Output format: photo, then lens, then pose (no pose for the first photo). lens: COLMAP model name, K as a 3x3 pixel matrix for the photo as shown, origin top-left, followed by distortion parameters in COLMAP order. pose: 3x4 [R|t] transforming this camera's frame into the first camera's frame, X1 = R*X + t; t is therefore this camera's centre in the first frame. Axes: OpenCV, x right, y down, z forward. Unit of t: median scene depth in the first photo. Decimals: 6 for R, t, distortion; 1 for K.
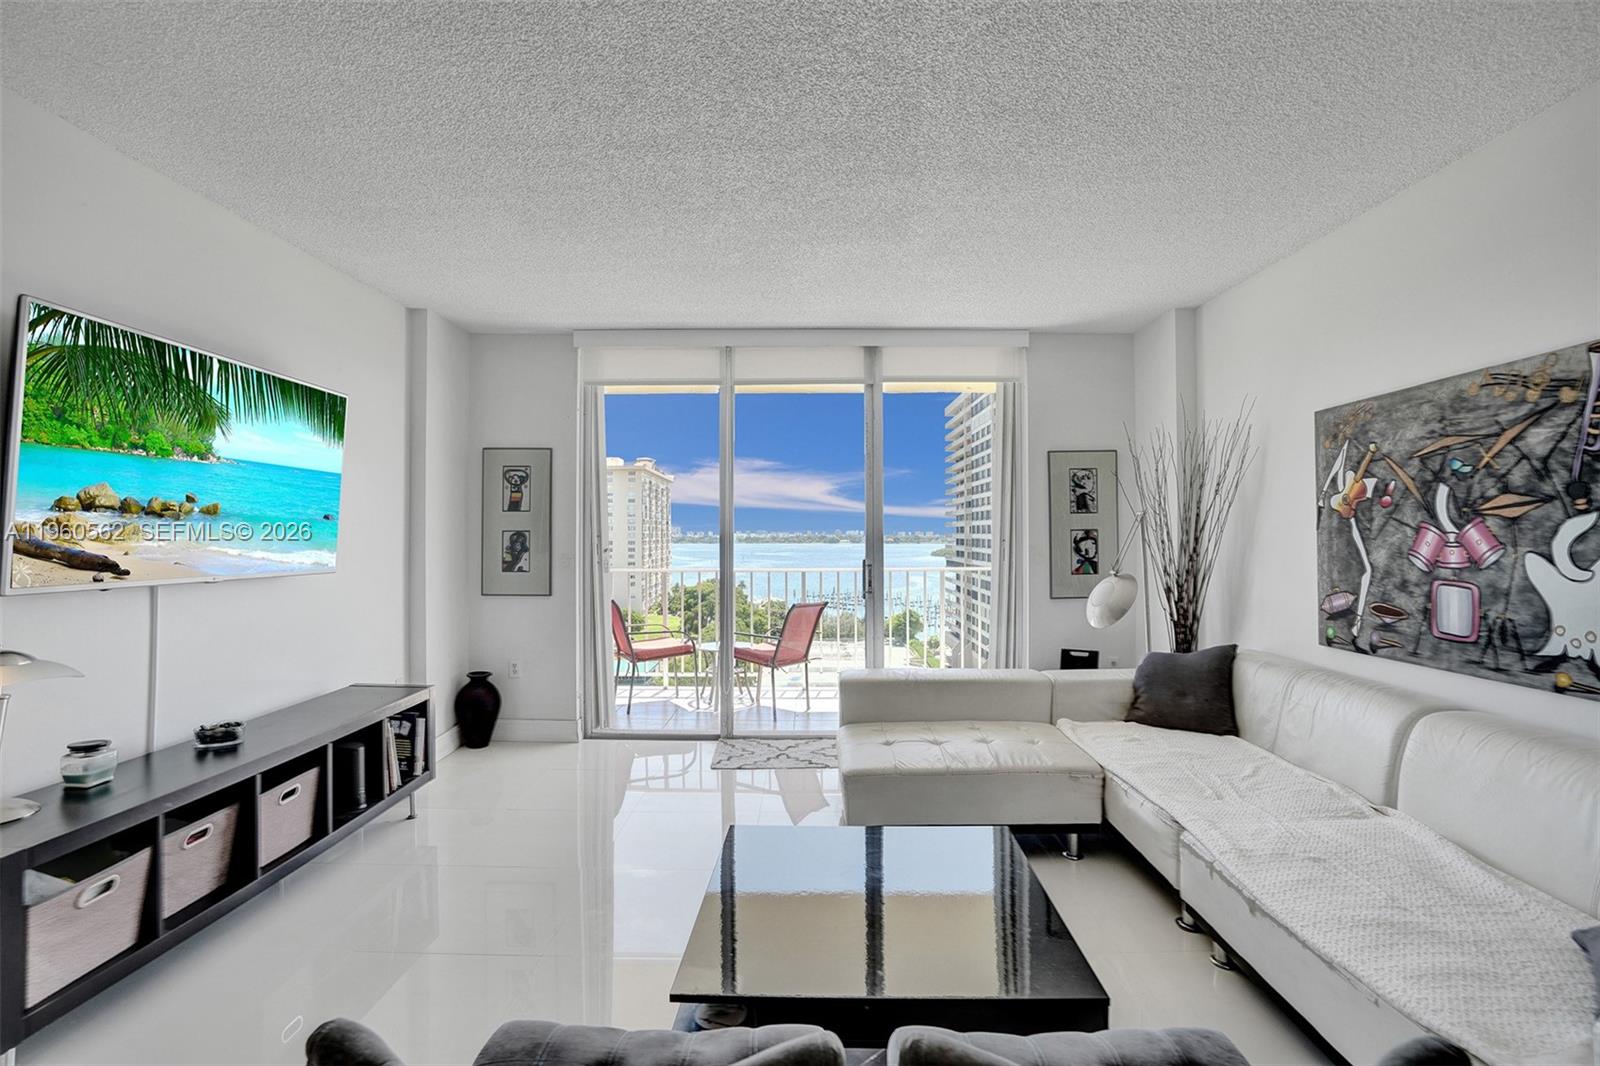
lens RADIAL K [[755.4, 0, 810.3], [0, 755.4, 537.2], [0, 0, 1]] dist [-0.064814, 0.021133]
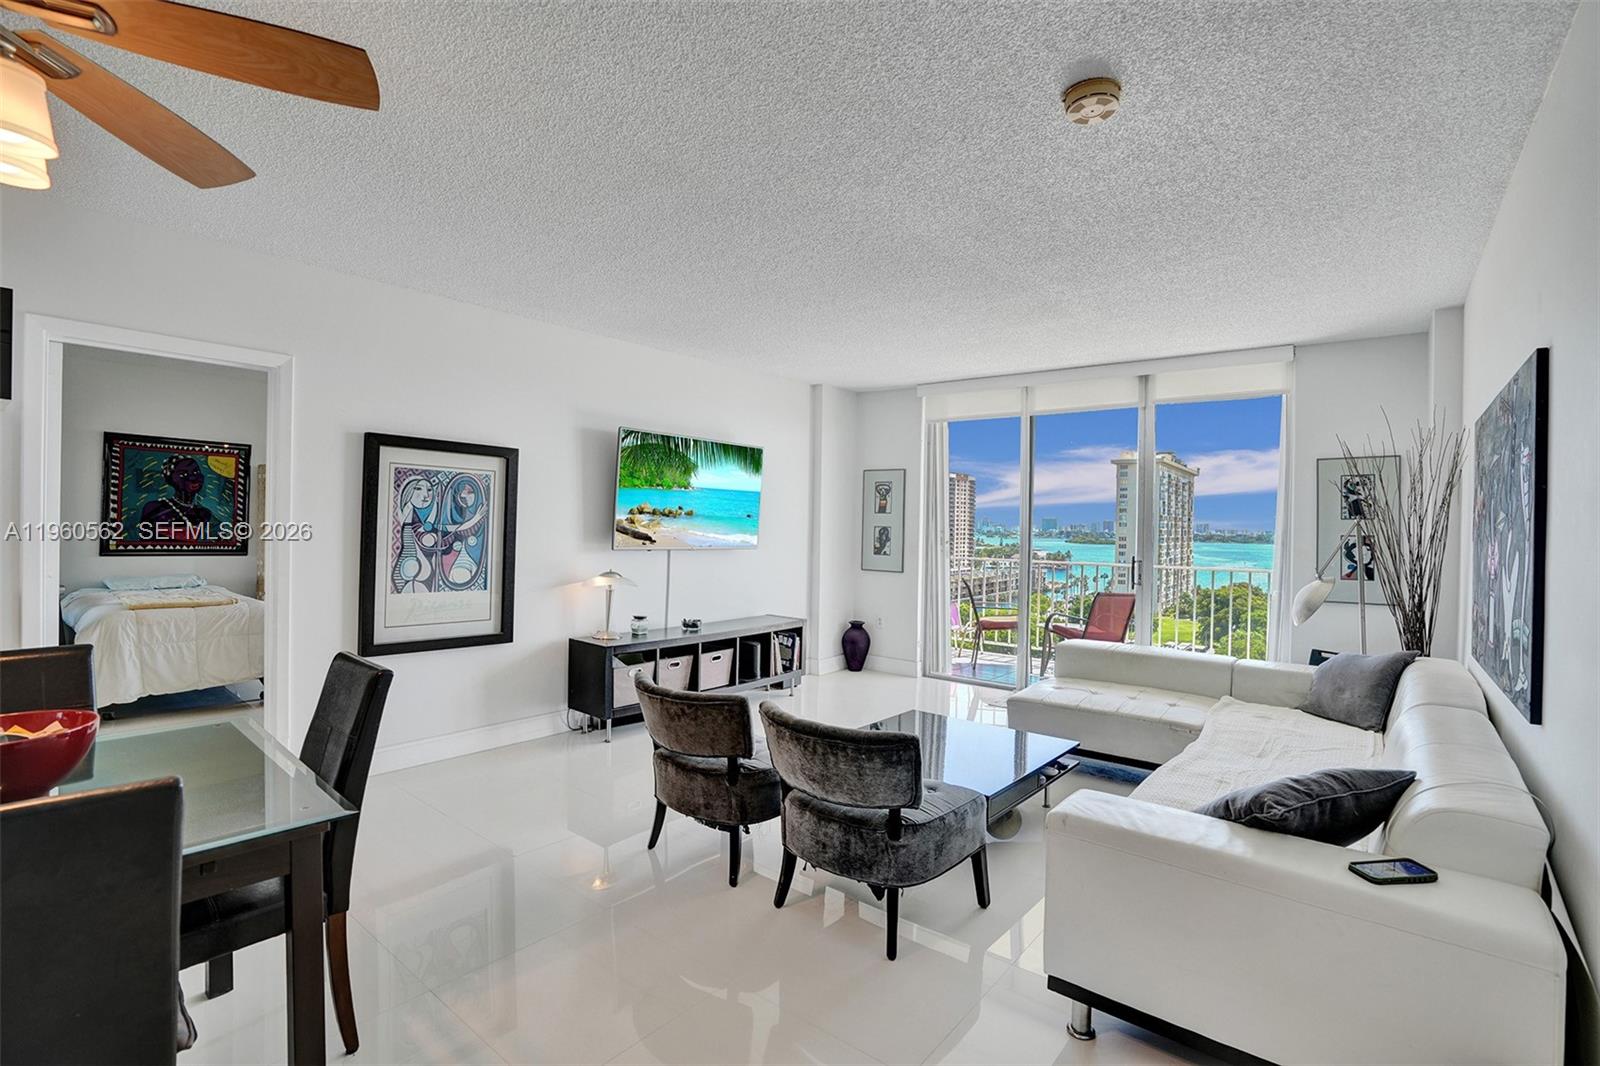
lens RADIAL K [[755.4, 0, 786.3], [0, 755.4, 525.4], [0, 0, 1]] dist [-0.064814, 0.021133]
pose [[0.768041, 0.018800, -0.640124, 0.560350], [-0.024436, 0.999701, 0.000042, -0.007484], [0.639934, 0.015609, 0.768271, -0.343067]]
